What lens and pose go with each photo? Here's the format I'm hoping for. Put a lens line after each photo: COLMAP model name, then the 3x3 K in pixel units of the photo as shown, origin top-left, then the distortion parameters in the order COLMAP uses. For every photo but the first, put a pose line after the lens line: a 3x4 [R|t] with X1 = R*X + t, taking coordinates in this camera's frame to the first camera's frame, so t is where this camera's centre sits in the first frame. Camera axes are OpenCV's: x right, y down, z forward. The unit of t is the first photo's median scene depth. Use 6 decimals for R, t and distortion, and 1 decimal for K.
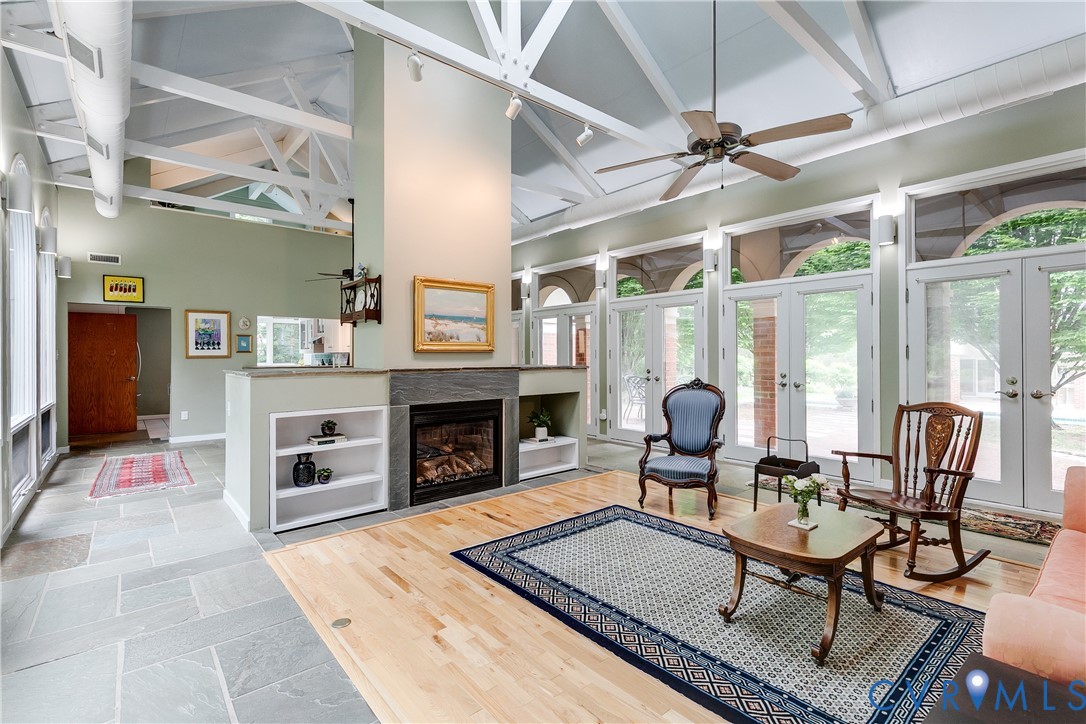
lens RADIAL K [[506.1, 0, 545.8], [0, 506.1, 360.1], [0, 0, 1]] dist [-0.002795, 0.000818]
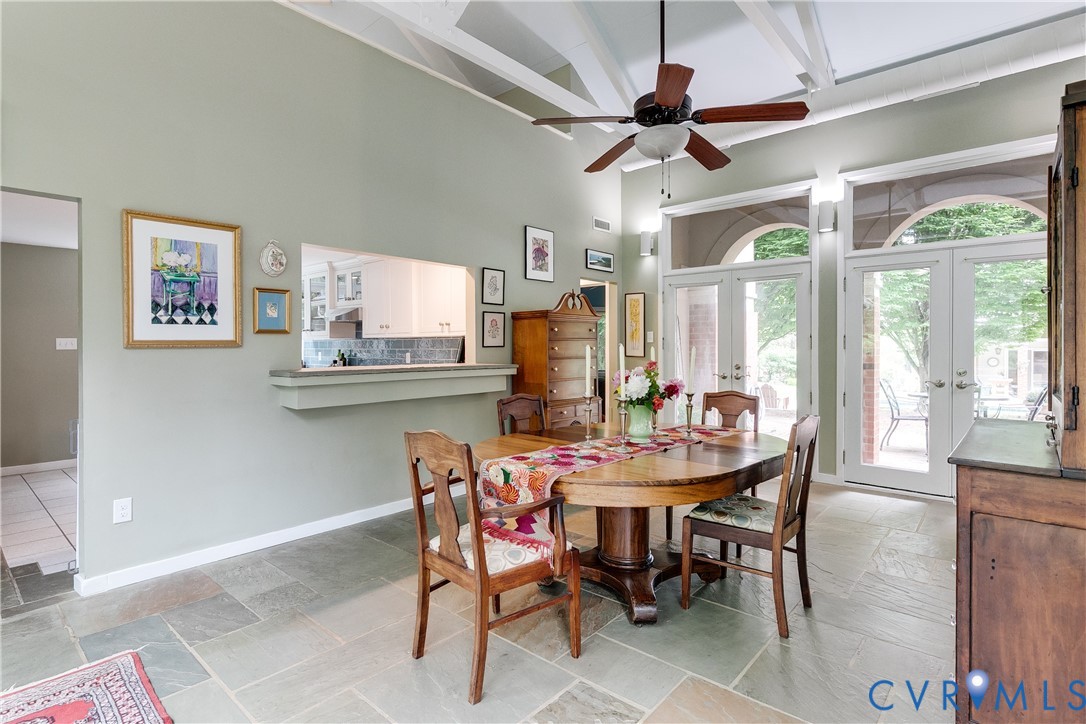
lens RADIAL K [[550.2, 0, 540.7], [0, 550.2, 354.1], [0, 0, 1]] dist [0.004764, 0.000201]
pose [[0.988759, -0.000165, 0.149517, -0.239196], [-0.000889, 0.999975, 0.006979, -0.001086], [-0.149514, -0.007034, 0.988735, 0.285237]]
